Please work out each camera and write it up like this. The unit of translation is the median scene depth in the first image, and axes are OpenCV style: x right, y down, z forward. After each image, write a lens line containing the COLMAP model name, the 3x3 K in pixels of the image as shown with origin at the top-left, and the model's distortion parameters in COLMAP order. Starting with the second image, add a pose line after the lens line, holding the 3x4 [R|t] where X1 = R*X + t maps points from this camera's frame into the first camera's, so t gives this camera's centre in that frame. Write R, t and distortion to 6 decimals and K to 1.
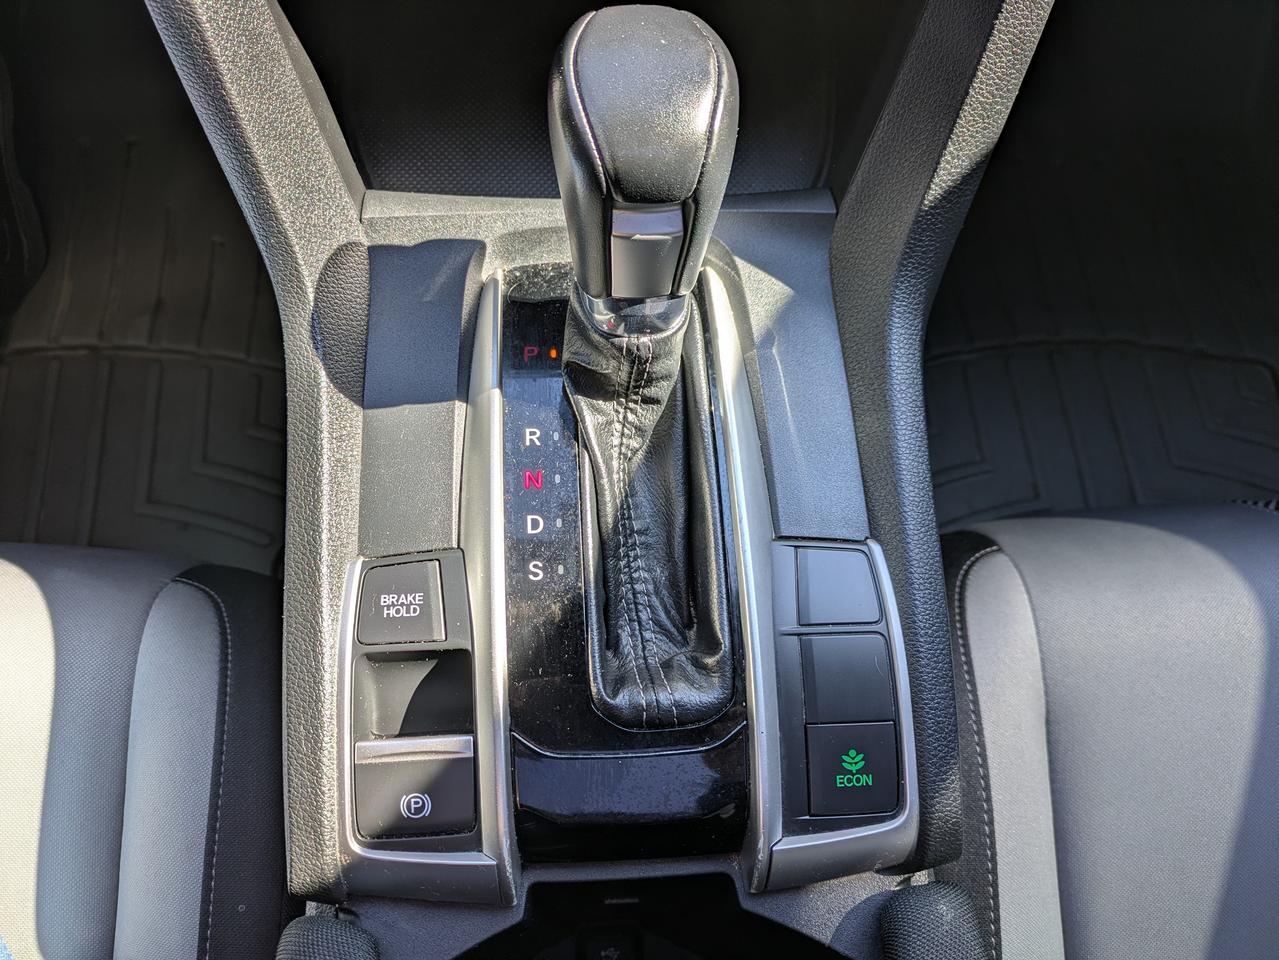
lens RADIAL K [[969.8, 0, 606.1], [0, 969.8, 479.1], [0, 0, 1]] dist [0.009257, -0.007568]
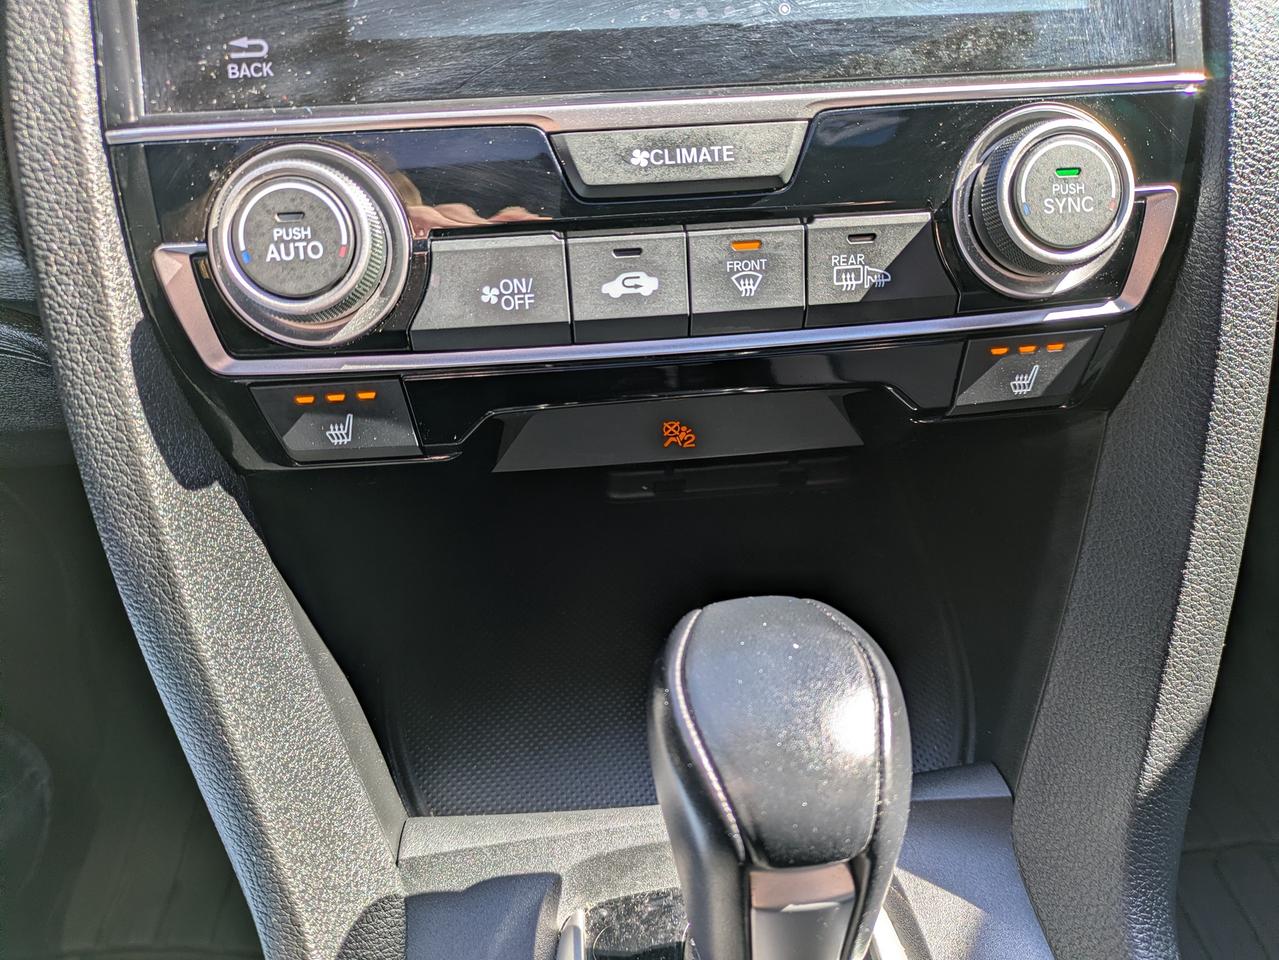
lens RADIAL K [[948.0, 0, 639.5], [0, 948.0, 480.0], [0, 0, 1]] dist [0.030998, -0.007764]
pose [[0.996353, -0.085054, 0.006775, -0.045175], [0.078278, 0.879614, -0.469203, -0.175405], [0.033948, 0.468022, 0.883064, 0.215171]]
